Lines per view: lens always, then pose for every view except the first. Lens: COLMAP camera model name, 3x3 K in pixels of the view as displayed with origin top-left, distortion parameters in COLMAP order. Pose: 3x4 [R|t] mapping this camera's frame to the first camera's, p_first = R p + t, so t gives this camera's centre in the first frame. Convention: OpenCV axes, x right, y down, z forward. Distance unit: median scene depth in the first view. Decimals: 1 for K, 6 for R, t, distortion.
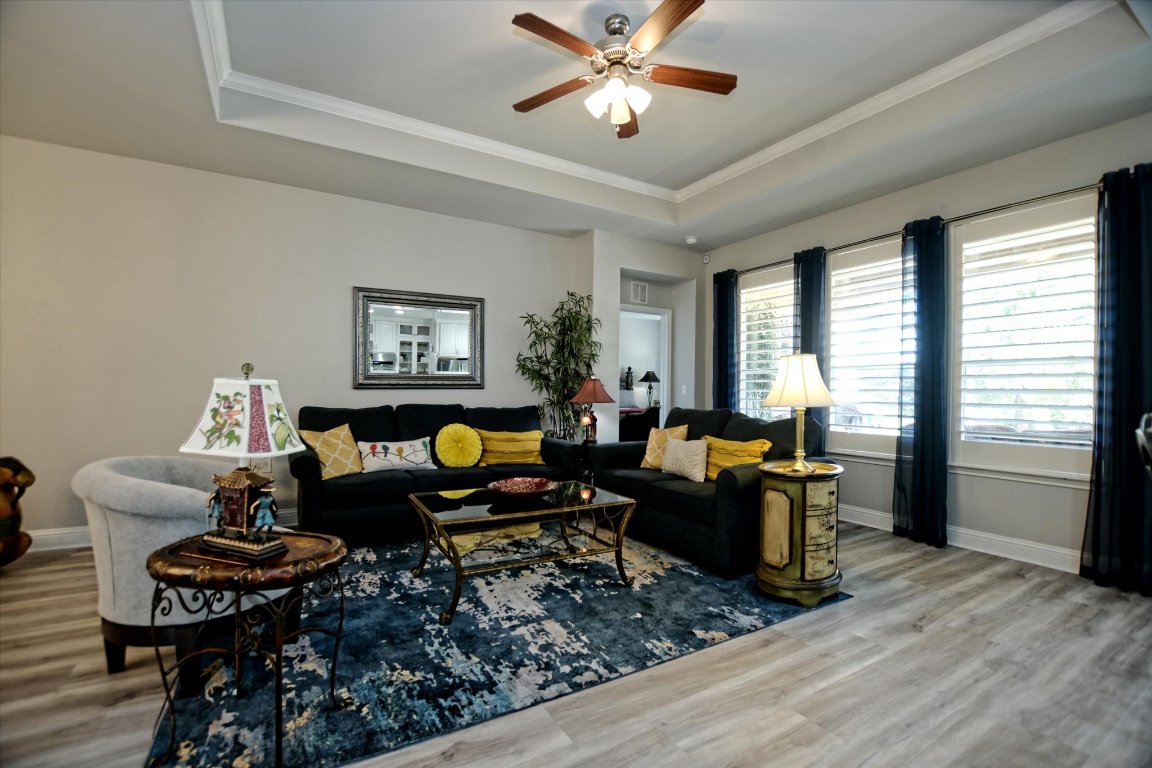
lens RADIAL K [[507.0, 0, 574.3], [0, 507.0, 391.5], [0, 0, 1]] dist [-0.024592, 0.000379]
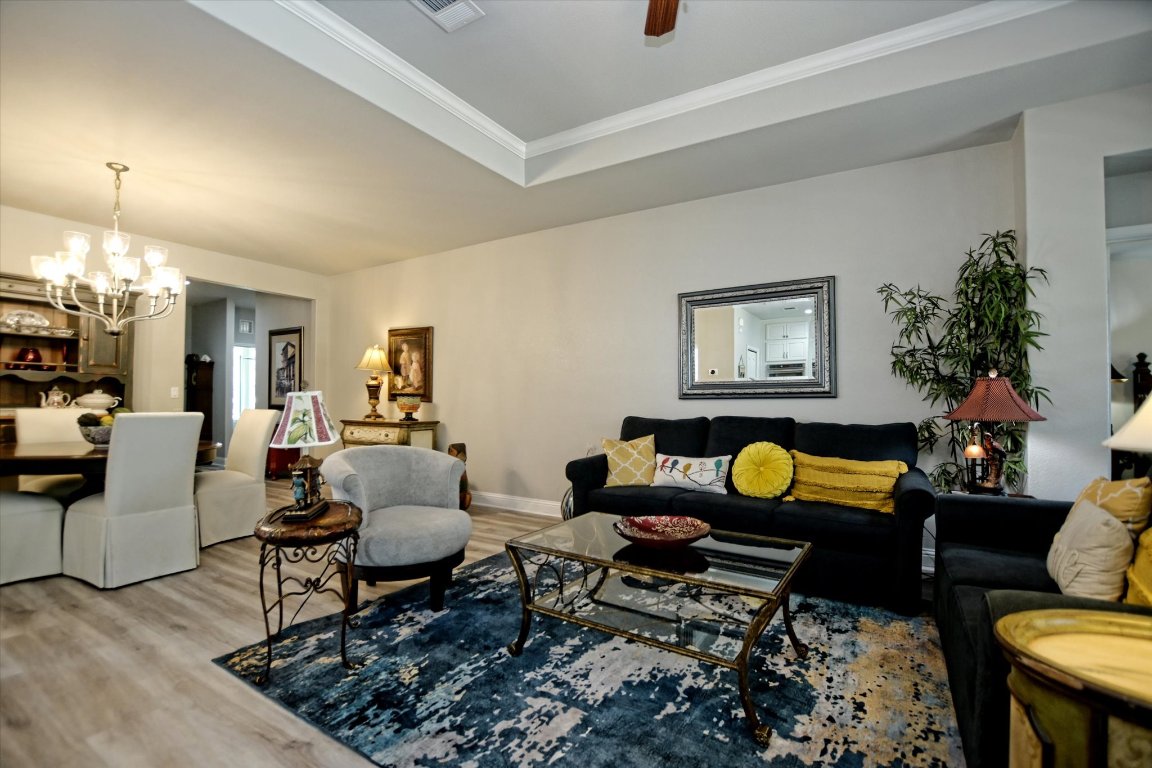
lens RADIAL K [[516.4, 0, 577.6], [0, 516.4, 392.6], [0, 0, 1]] dist [-0.028553, 0.000227]
pose [[0.465383, -0.018701, -0.884912, 0.351632], [0.000797, 0.999785, -0.020709, 0.002752], [0.885109, 0.008933, 0.465298, 0.369785]]
